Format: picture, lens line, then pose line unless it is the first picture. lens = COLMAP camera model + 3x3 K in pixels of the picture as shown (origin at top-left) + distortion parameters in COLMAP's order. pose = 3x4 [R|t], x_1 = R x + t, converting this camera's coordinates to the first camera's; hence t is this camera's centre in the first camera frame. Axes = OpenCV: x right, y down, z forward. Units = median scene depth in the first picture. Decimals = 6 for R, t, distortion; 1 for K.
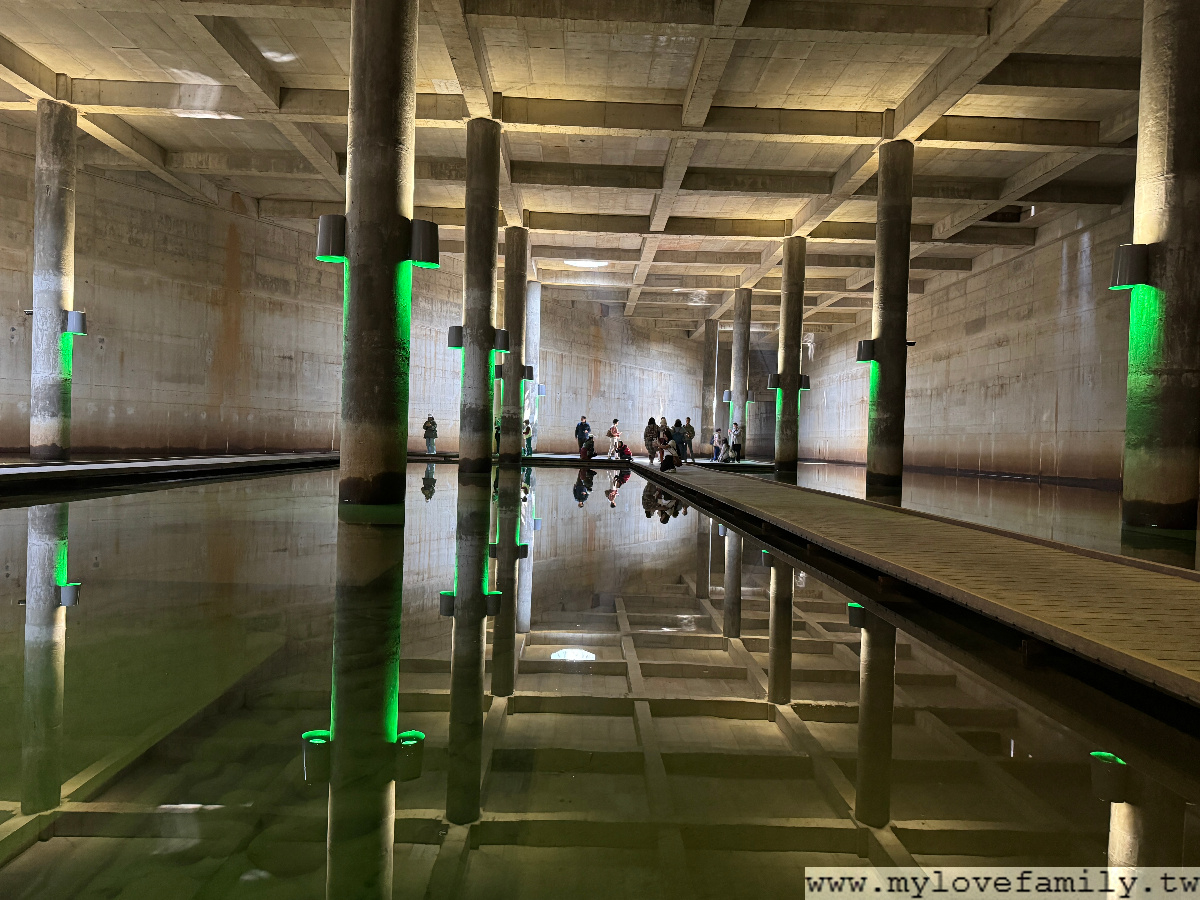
lens RADIAL K [[853.5, 0, 601.4], [0, 853.5, 452.9], [0, 0, 1]] dist [0.069578, -0.079973]
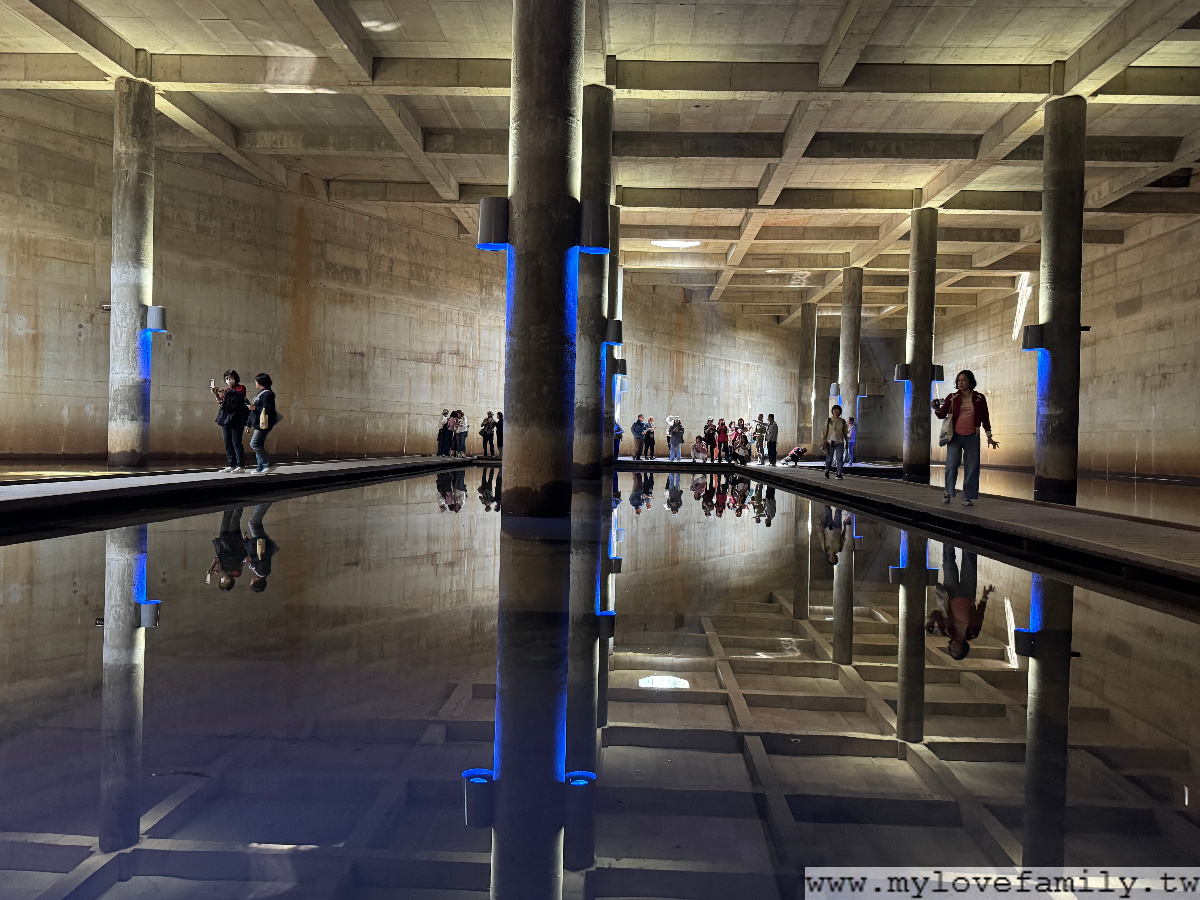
lens RADIAL K [[949.2, 0, 600.0], [0, 949.2, 450.0], [0, 0, 1]] dist [0.090443, -0.140040]
pose [[0.998329, -0.005776, -0.057494, -0.062252], [0.005520, 0.999974, -0.004613, -0.002294], [0.057519, 0.004288, 0.998335, 0.003350]]
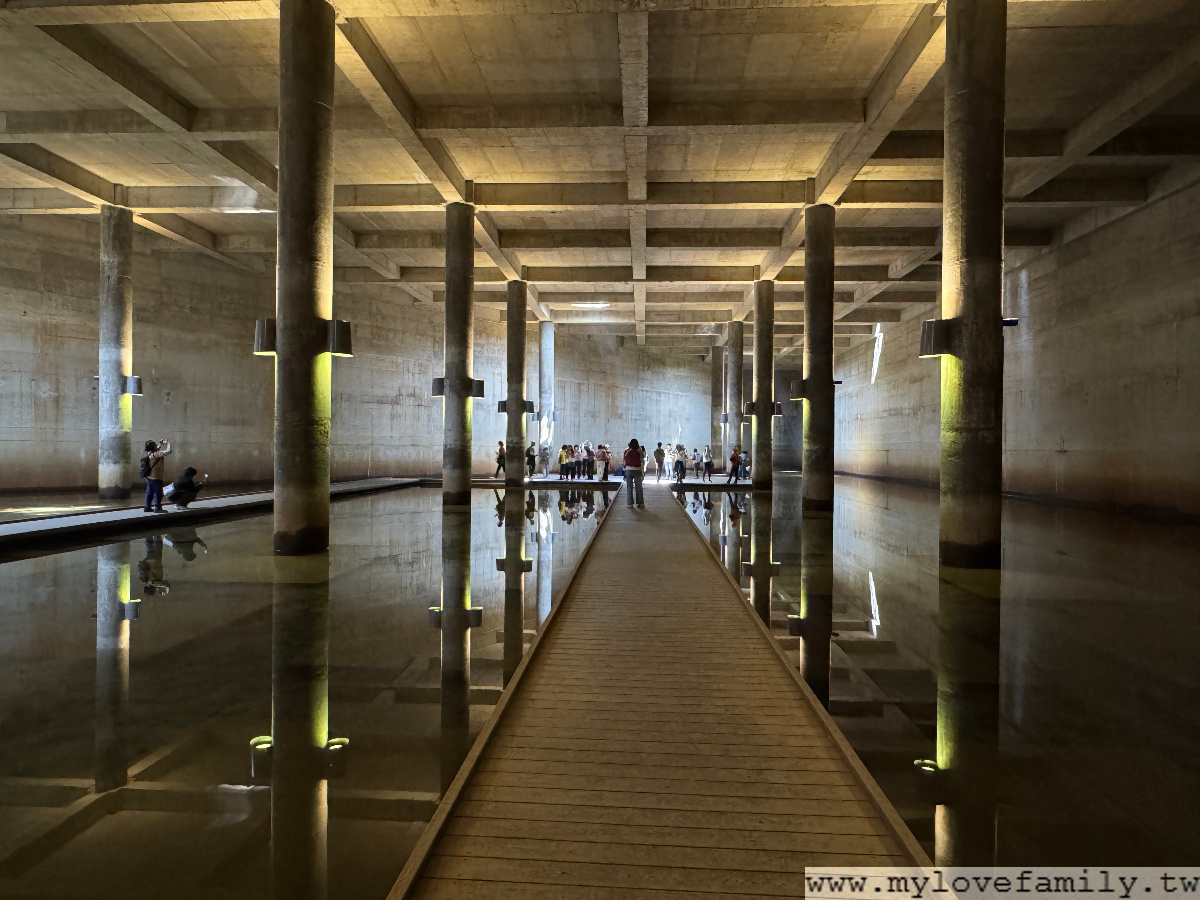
lens RADIAL K [[781.6, 0, 599.4], [0, 781.6, 445.4], [0, 0, 1]] dist [-0.003593, -0.004059]
pose [[0.996661, -0.021446, -0.078790, 0.107075], [0.020144, 0.999648, -0.017283, -0.027958], [0.079133, 0.015638, 0.996741, -0.032699]]
